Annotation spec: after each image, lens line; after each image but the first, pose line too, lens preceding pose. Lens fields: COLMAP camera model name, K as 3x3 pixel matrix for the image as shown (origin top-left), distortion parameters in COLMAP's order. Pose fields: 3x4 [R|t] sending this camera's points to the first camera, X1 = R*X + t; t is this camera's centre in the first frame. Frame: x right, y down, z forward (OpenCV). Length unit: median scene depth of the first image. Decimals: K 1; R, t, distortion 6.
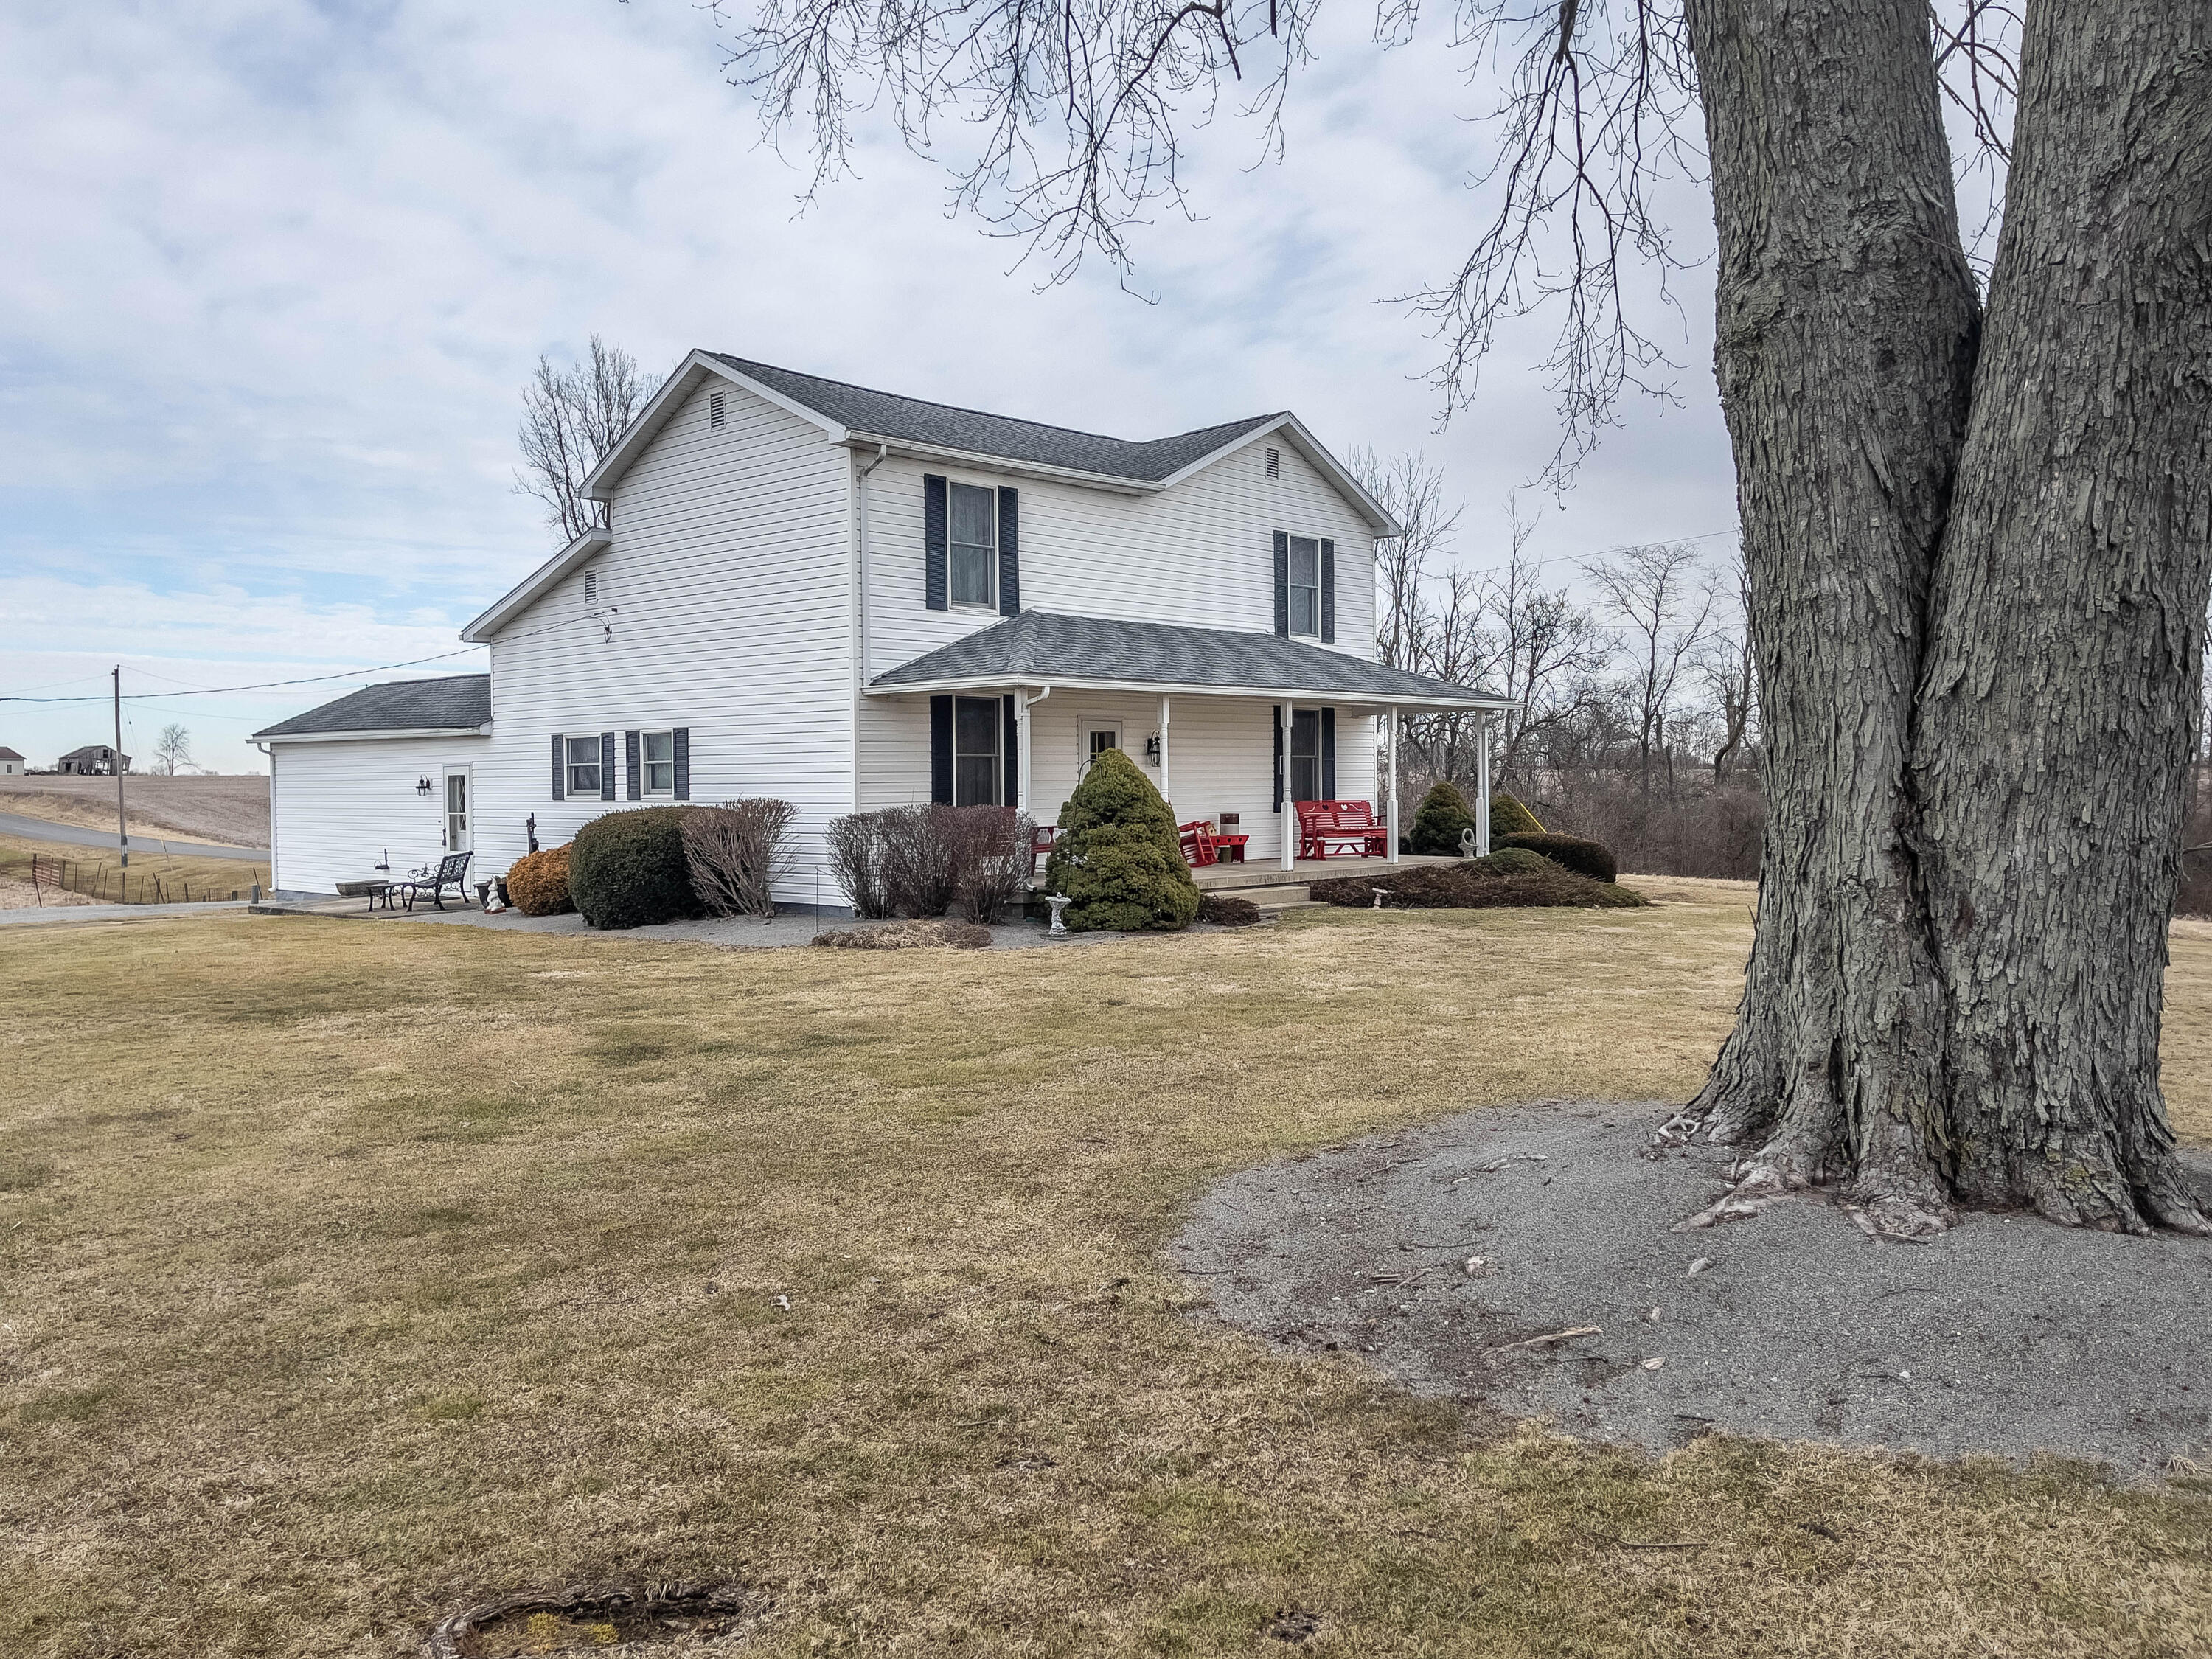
lens RADIAL K [[1714.4, 0, 1106.0], [0, 1714.4, 829.5], [0, 0, 1]] dist [0.074525, -0.086806]
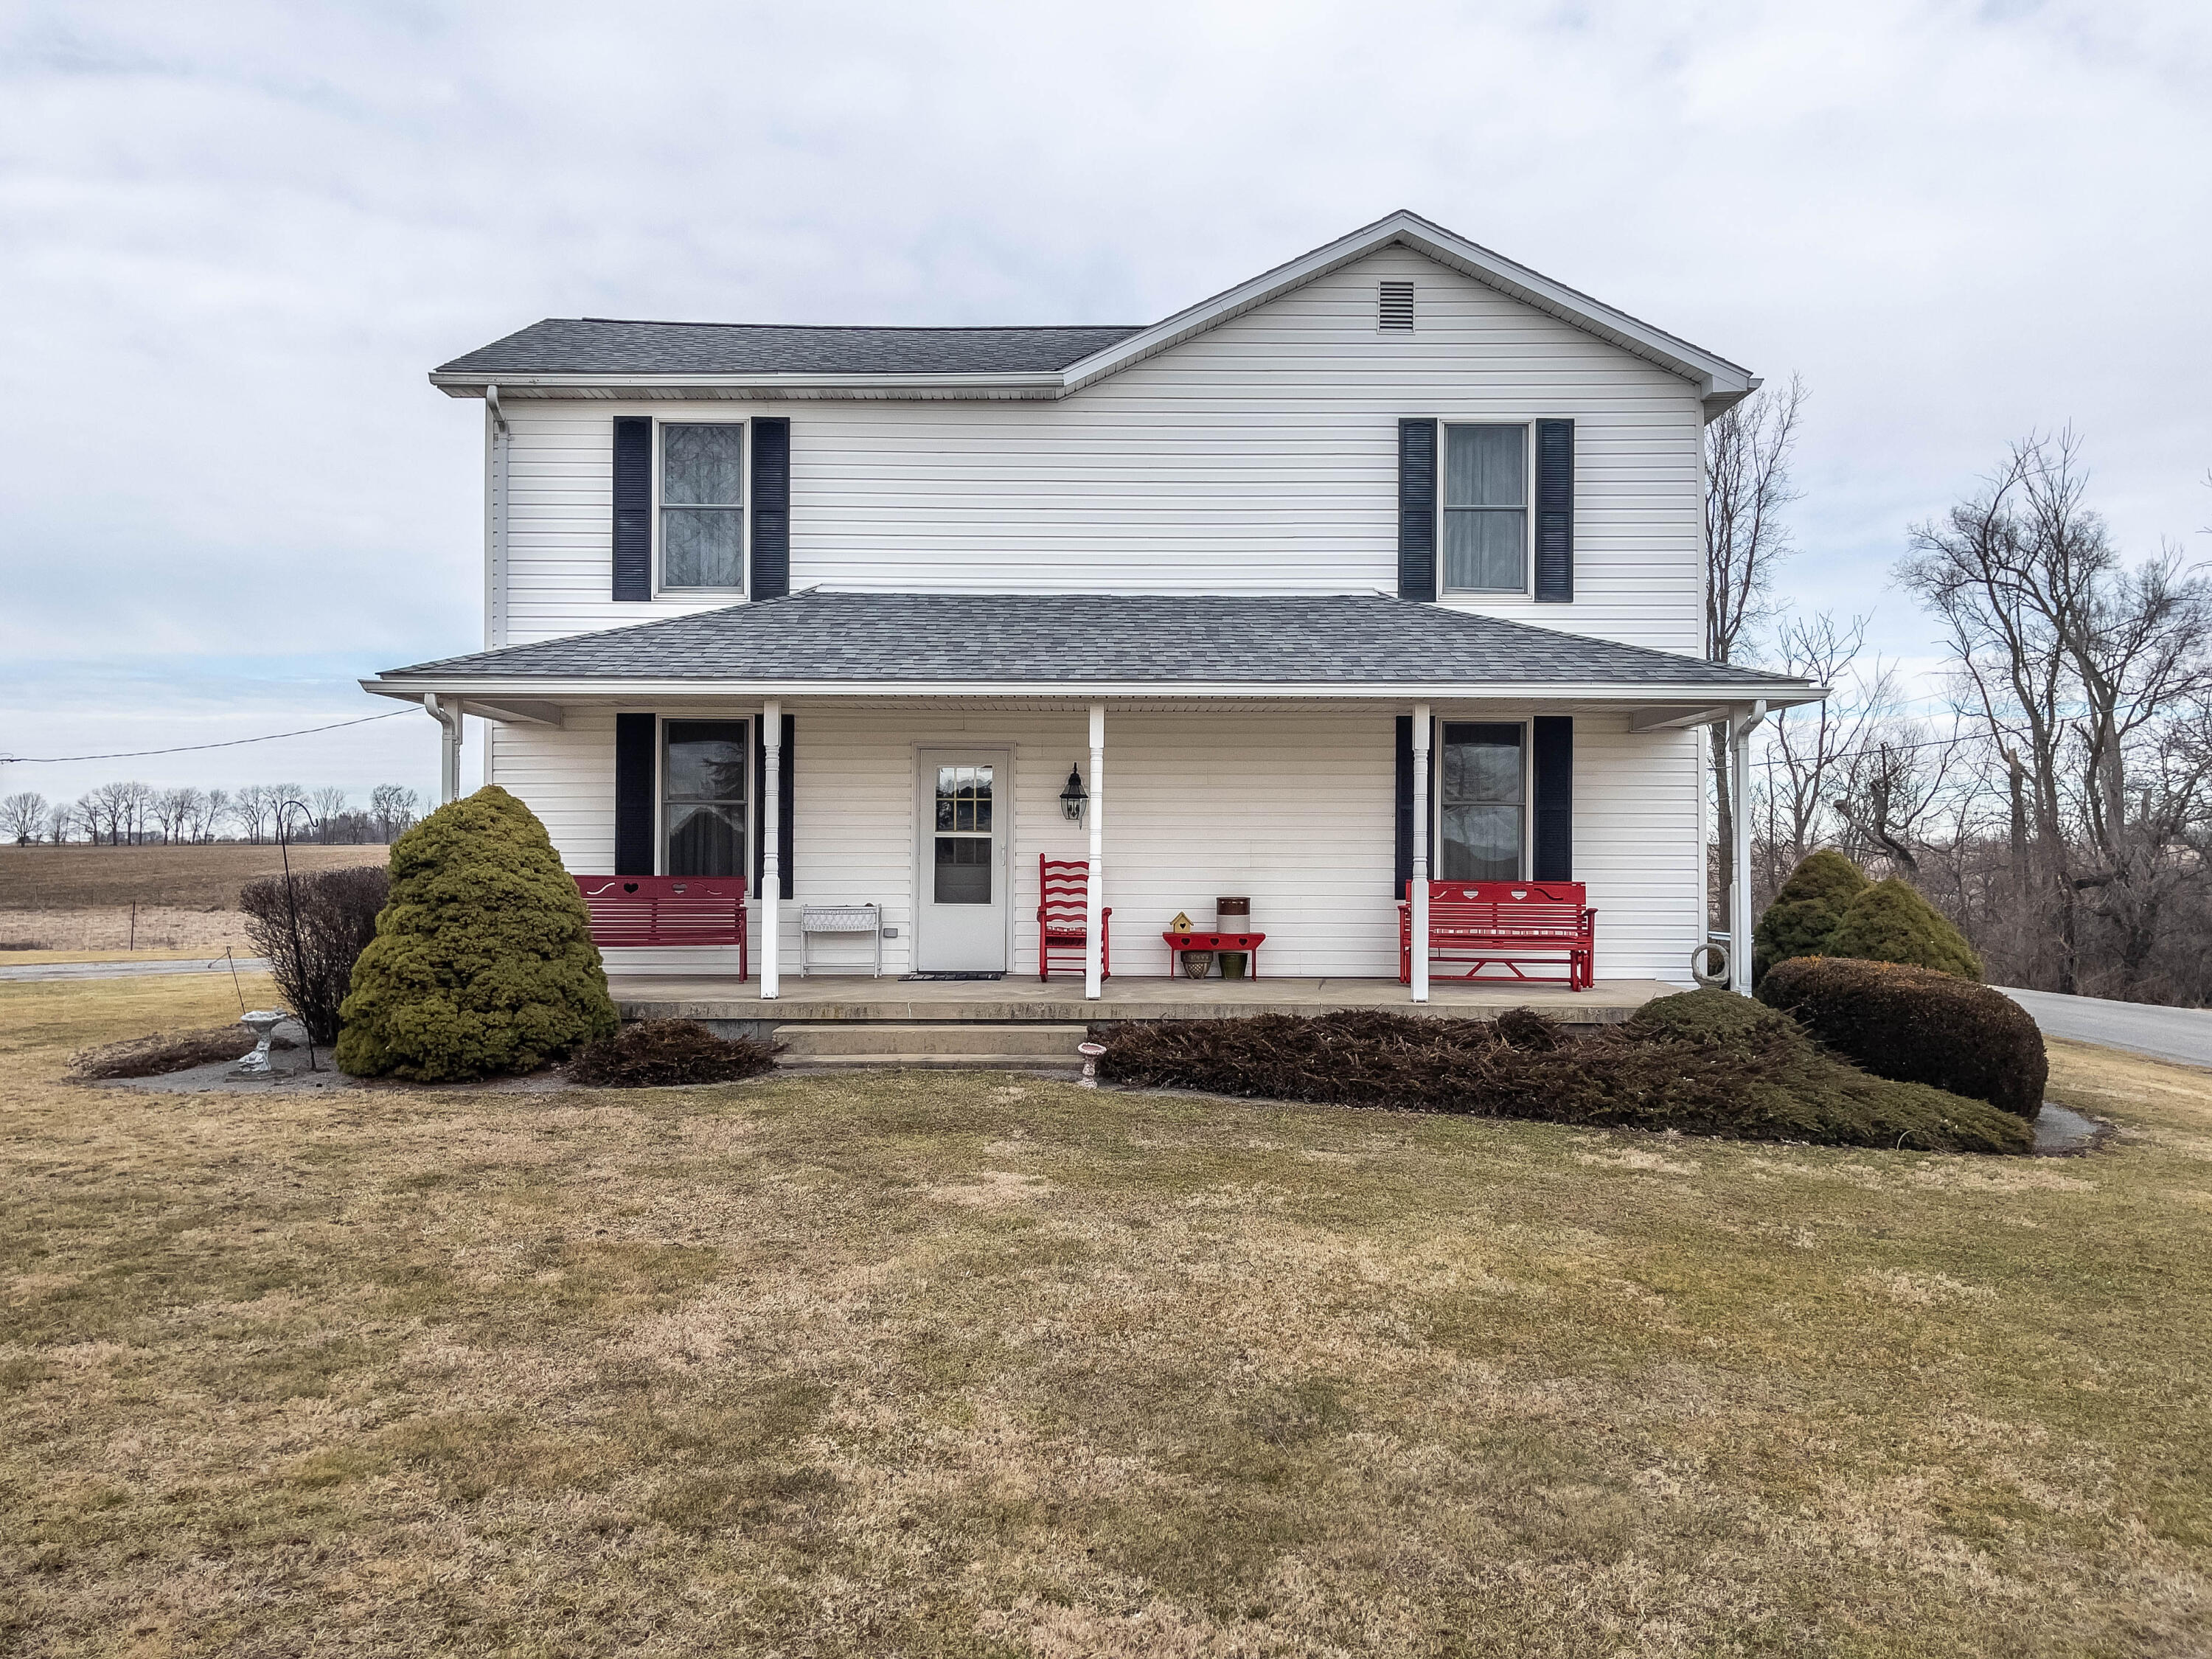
lens RADIAL K [[1680.1, 0, 1106.0], [0, 1680.1, 829.5], [0, 0, 1]] dist [0.069739, -0.107920]
pose [[0.685859, 0.001930, -0.727732, 0.512785], [-0.029965, 0.999223, -0.025590, -0.018248], [0.727117, 0.039357, 0.685384, 0.612676]]
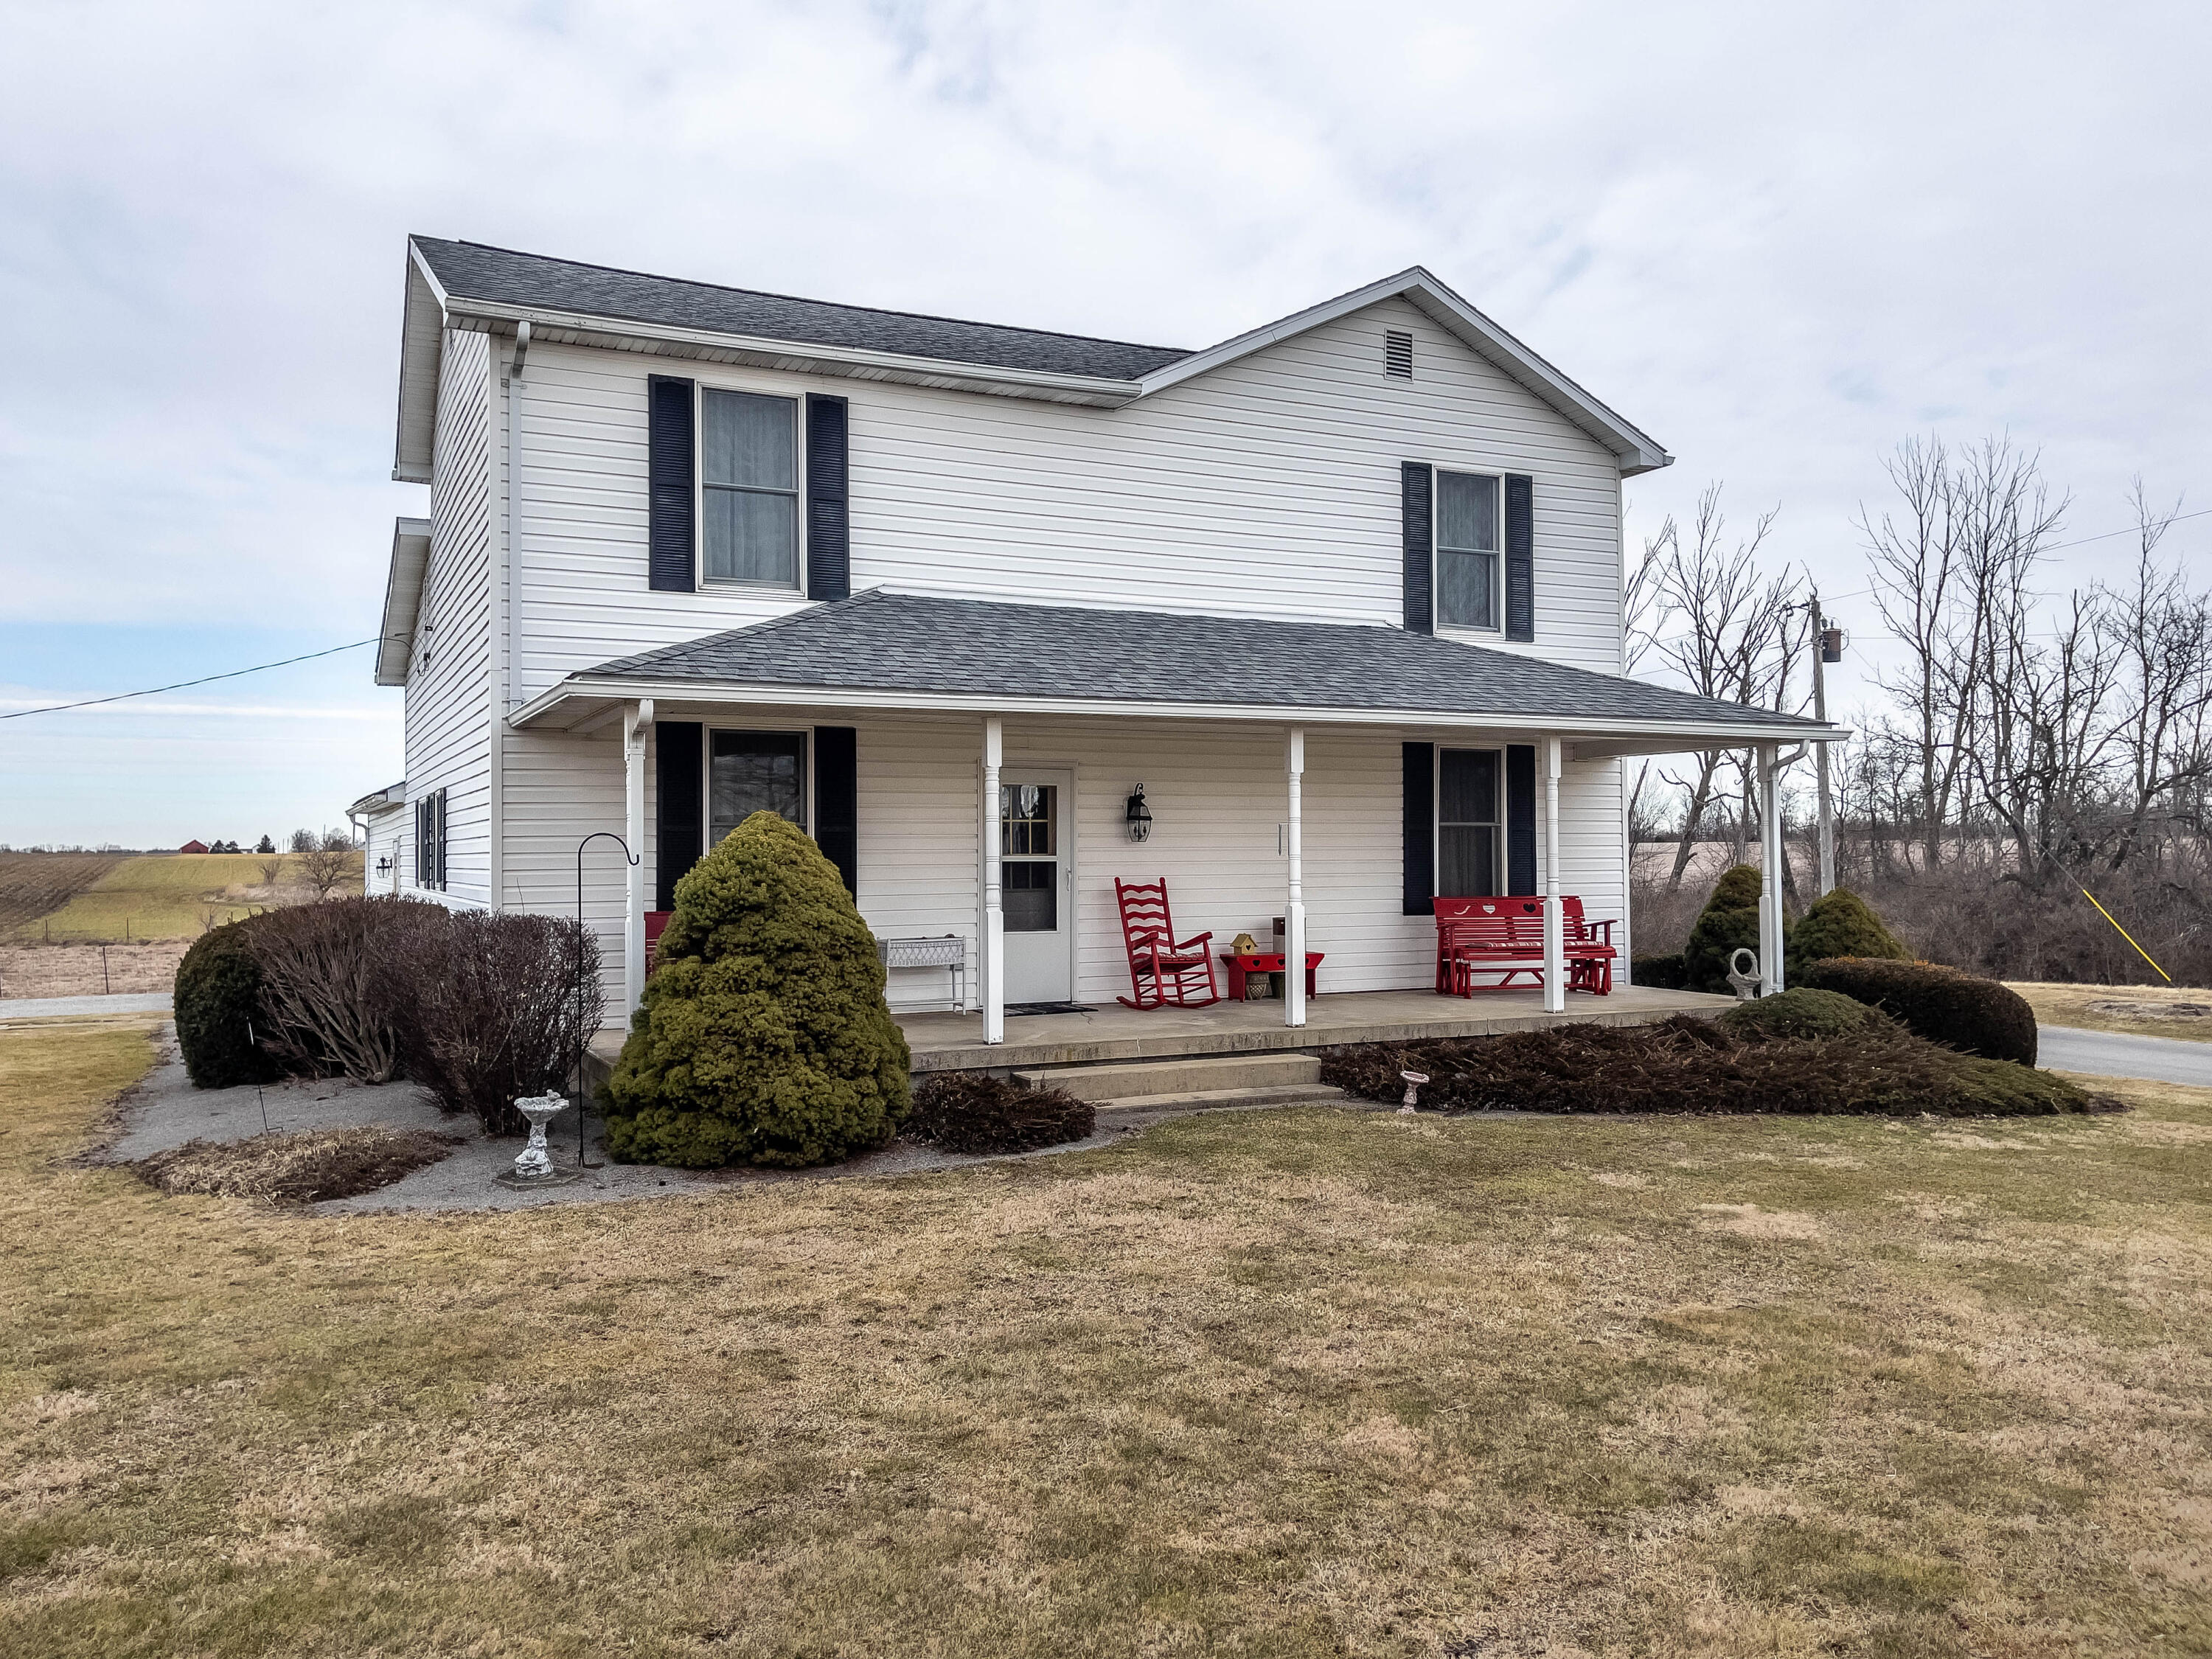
lens RADIAL K [[1680.1, 0, 1106.0], [0, 1680.1, 829.5], [0, 0, 1]] dist [0.069739, -0.107920]
pose [[0.935132, -0.000741, -0.354300, 0.244032], [-0.012758, 0.999279, -0.035763, -0.020254], [0.354070, 0.037964, 0.934448, 0.452156]]
